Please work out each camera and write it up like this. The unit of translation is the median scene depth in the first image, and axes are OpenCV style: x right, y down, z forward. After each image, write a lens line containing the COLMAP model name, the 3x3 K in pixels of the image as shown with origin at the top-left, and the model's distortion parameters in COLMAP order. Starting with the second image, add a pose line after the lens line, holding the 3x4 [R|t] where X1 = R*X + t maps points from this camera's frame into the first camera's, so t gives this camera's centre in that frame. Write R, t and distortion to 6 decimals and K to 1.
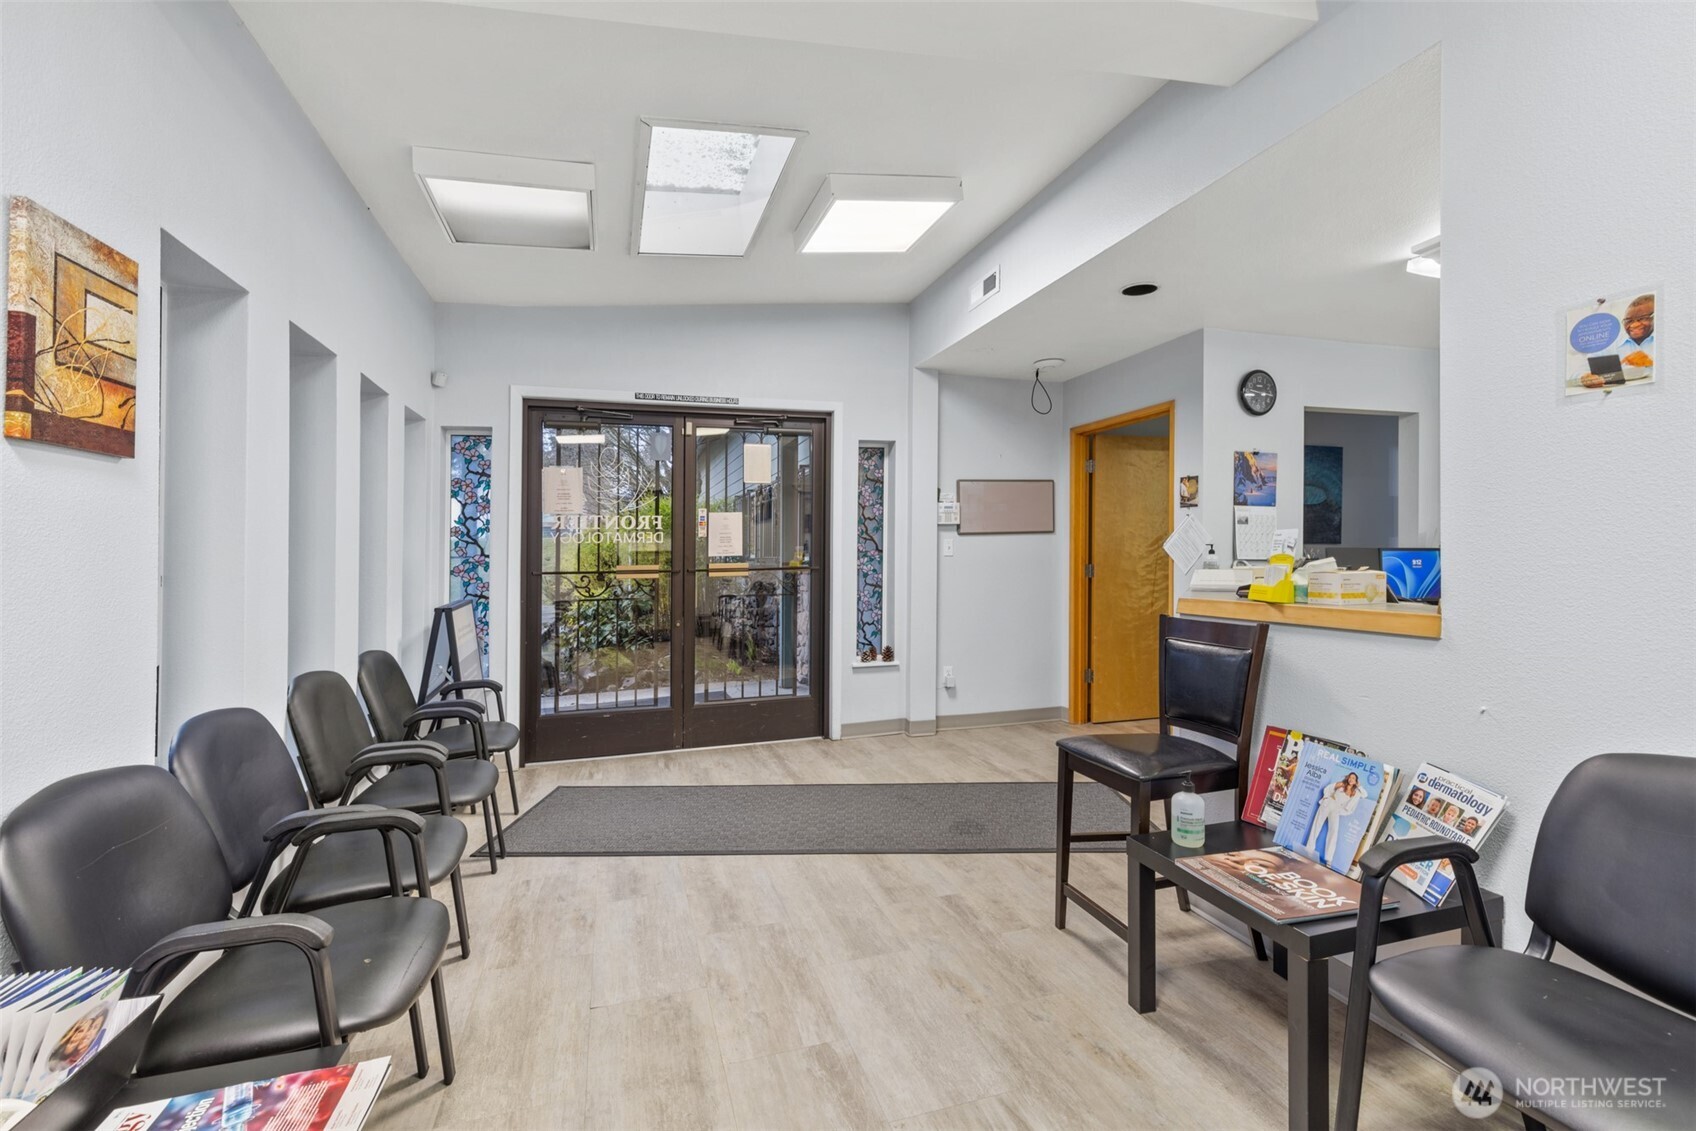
lens RADIAL K [[728.0, 0, 842.4], [0, 728.0, 547.7], [0, 0, 1]] dist [0.003659, 0.000624]
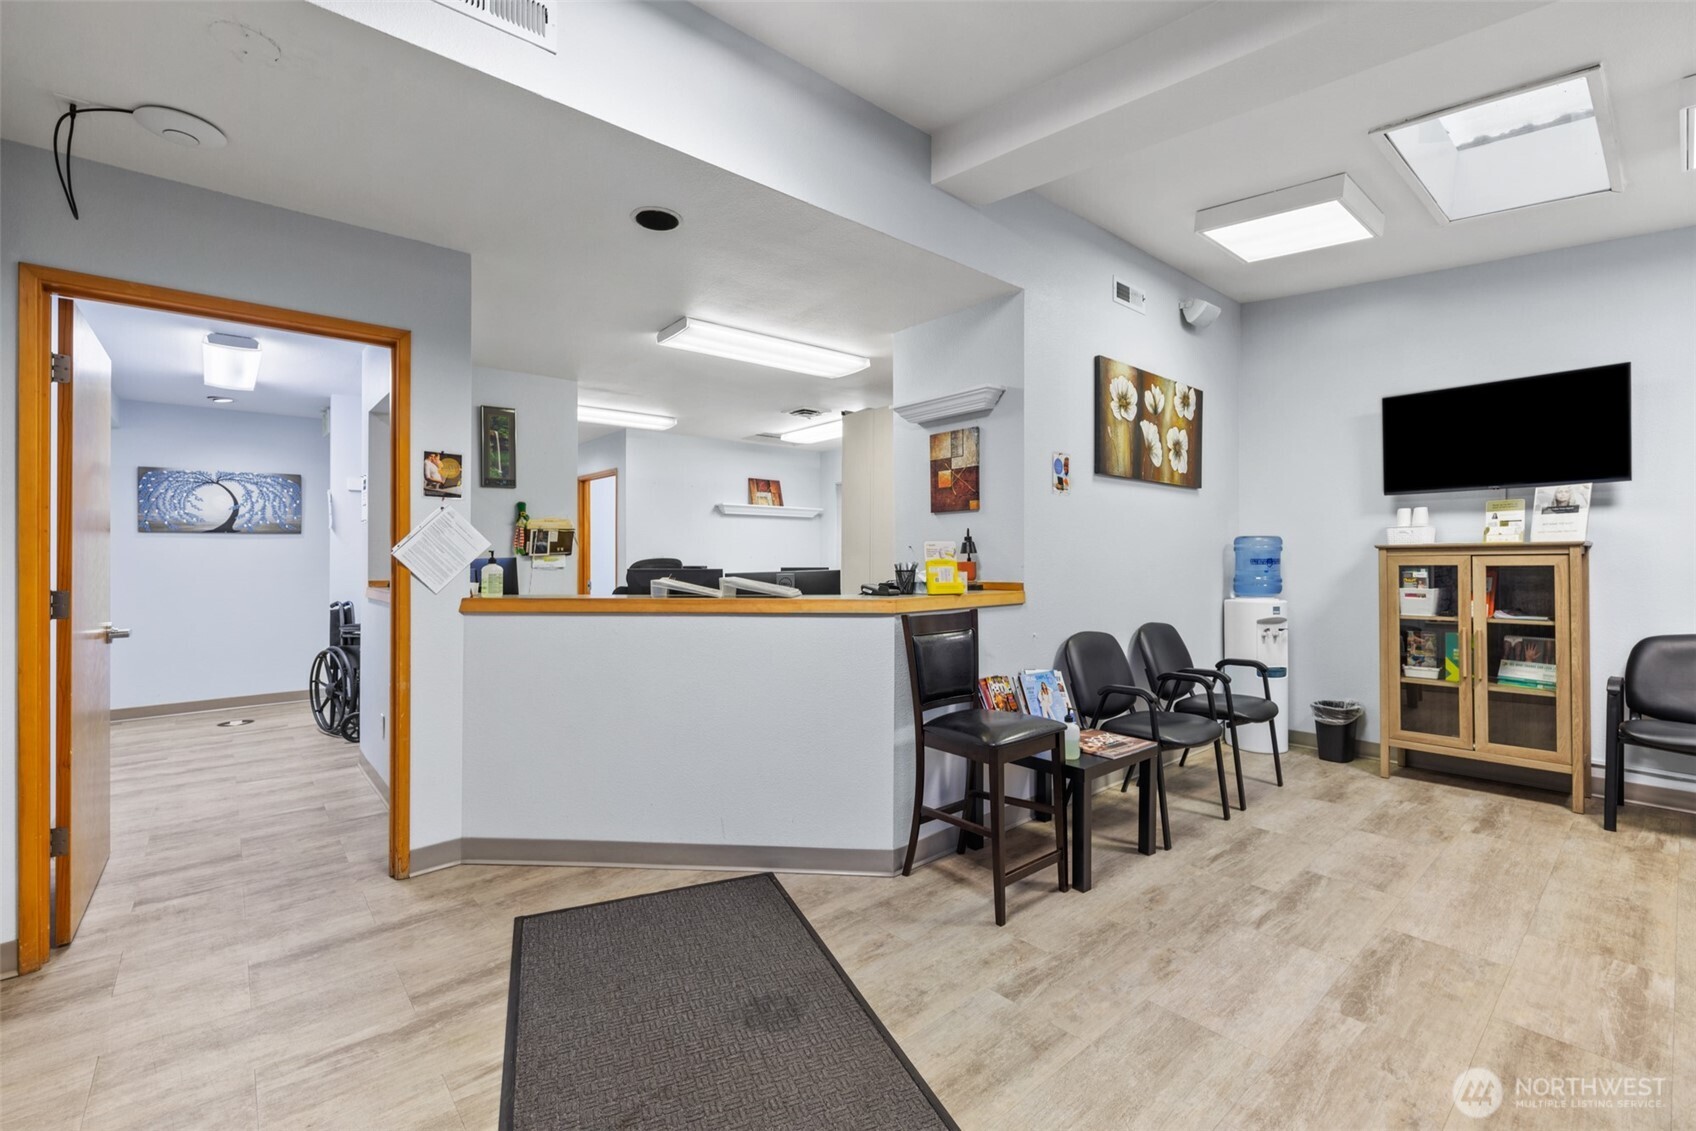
lens RADIAL K [[728.0, 0, 836.7], [0, 728.0, 569.8], [0, 0, 1]] dist [0.003659, 0.000624]
pose [[-0.392008, 0.001156, 0.919961, -0.621291], [0.003273, 0.999995, 0.000138, 0.030572], [-0.919956, 0.003065, -0.392010, 1.829194]]
